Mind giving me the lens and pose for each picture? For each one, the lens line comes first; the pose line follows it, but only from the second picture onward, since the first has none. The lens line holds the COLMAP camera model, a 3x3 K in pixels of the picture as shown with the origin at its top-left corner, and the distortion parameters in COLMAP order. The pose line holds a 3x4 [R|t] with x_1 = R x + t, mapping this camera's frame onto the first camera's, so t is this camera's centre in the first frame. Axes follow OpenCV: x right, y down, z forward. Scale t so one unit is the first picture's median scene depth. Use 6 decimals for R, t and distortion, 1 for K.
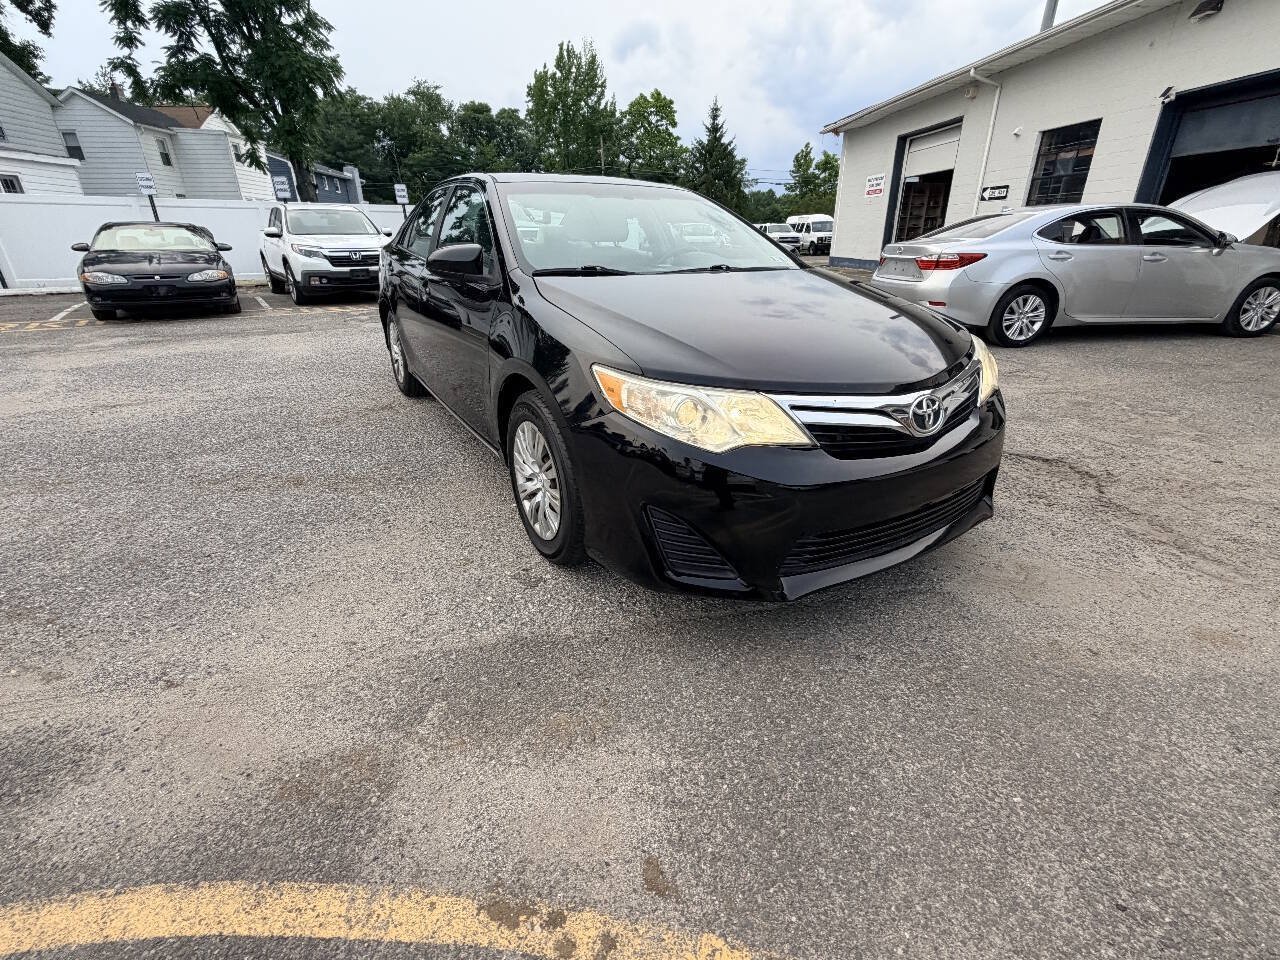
lens RADIAL K [[572.3, 0, 639.1], [0, 572.3, 480.1], [0, 0, 1]] dist [0.001083, -0.000383]
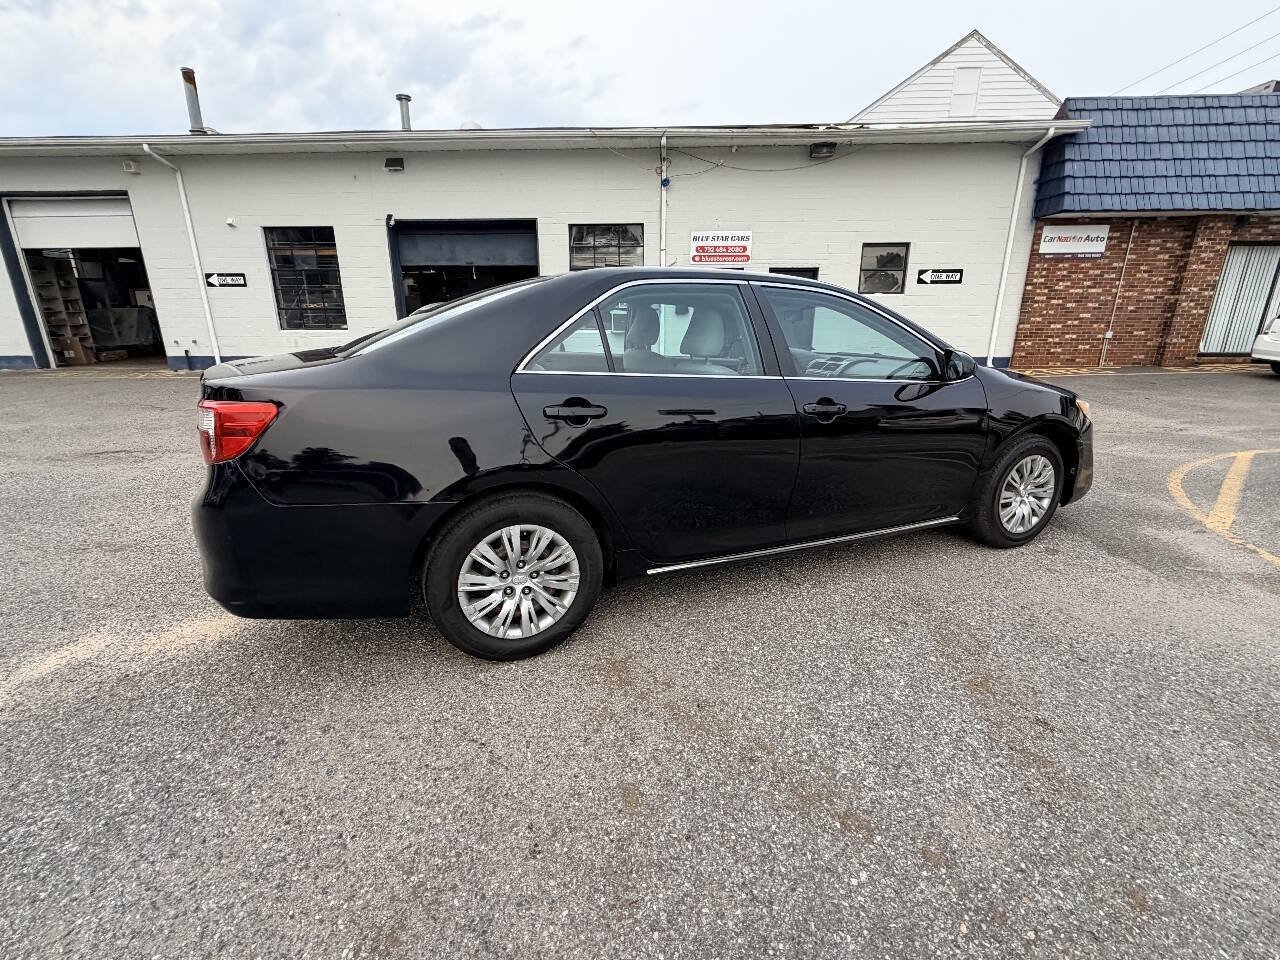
lens RADIAL K [[572.3, 0, 644.5], [0, 572.3, 479.8], [0, 0, 1]] dist [0.001083, -0.000383]
pose [[0.134859, -0.275553, 0.951779, -0.361310], [0.392982, 0.896652, 0.203911, -0.152828], [-0.909603, 0.346533, 0.229209, 0.325420]]
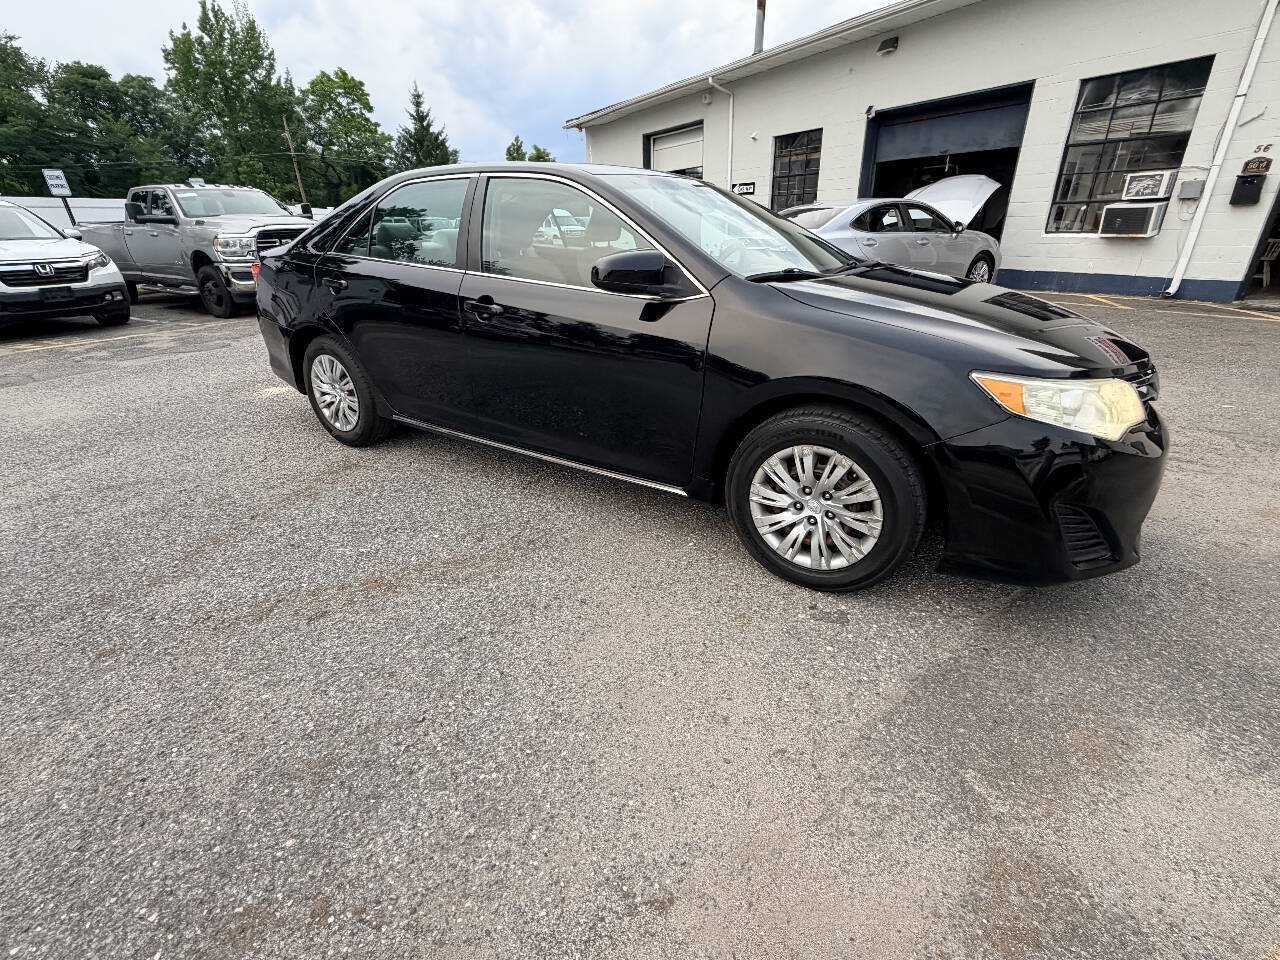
lens RADIAL K [[572.3, 0, 641.6], [0, 572.3, 481.0], [0, 0, 1]] dist [0.001083, -0.000383]
pose [[0.897805, -0.193029, 0.395837, -0.162043], [0.188746, 0.980744, 0.050161, -0.029084], [-0.397897, 0.029678, 0.916950, 0.057918]]
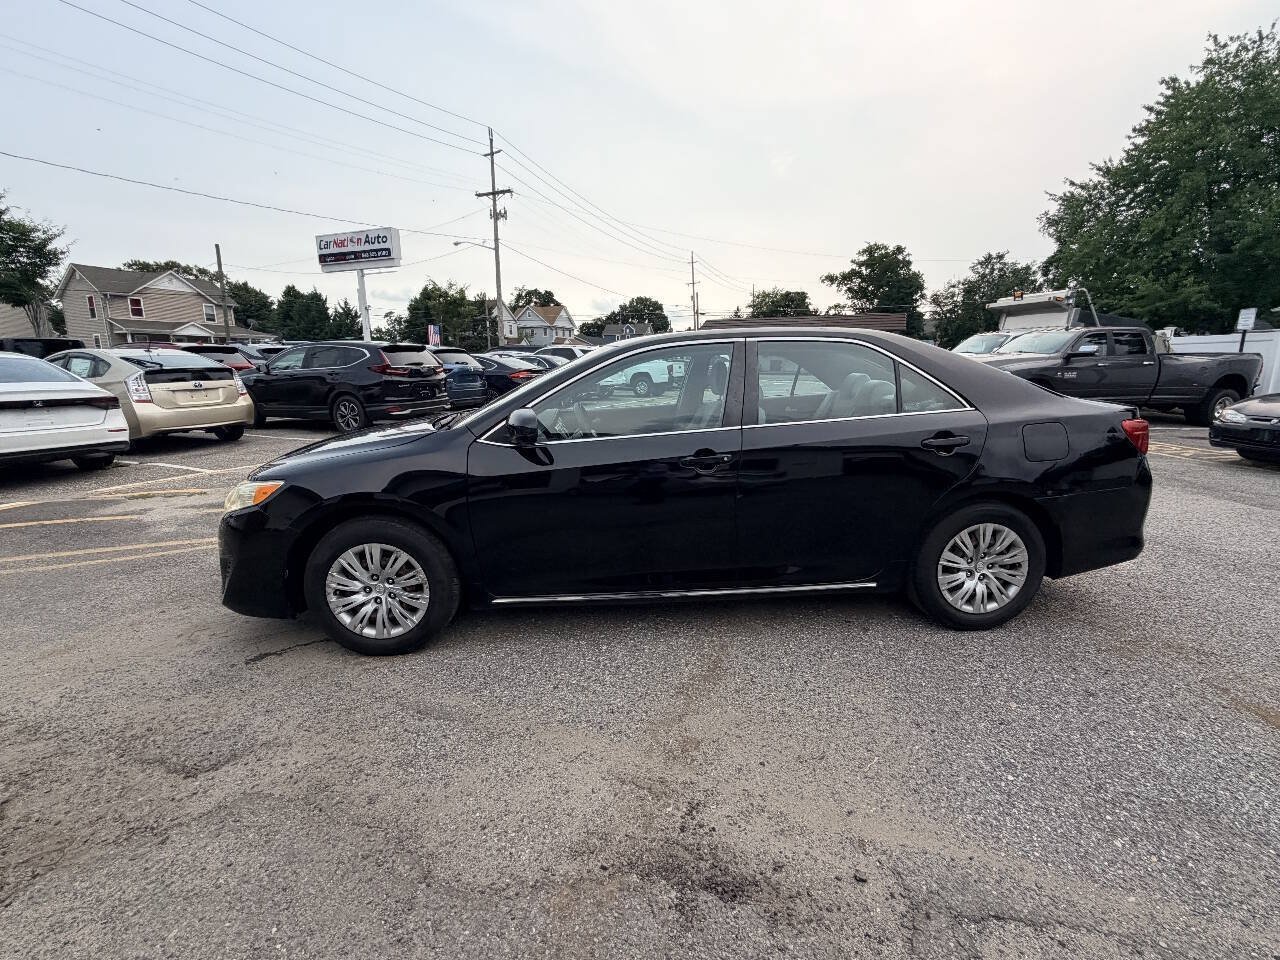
lens RADIAL K [[572.3, 0, 644.0], [0, 572.3, 483.1], [0, 0, 1]] dist [0.001083, -0.000383]
pose [[-0.463573, 0.185806, -0.866358, 0.268907], [-0.346820, 0.861703, 0.370385, -0.209714], [0.815363, 0.472170, -0.335021, 0.450754]]
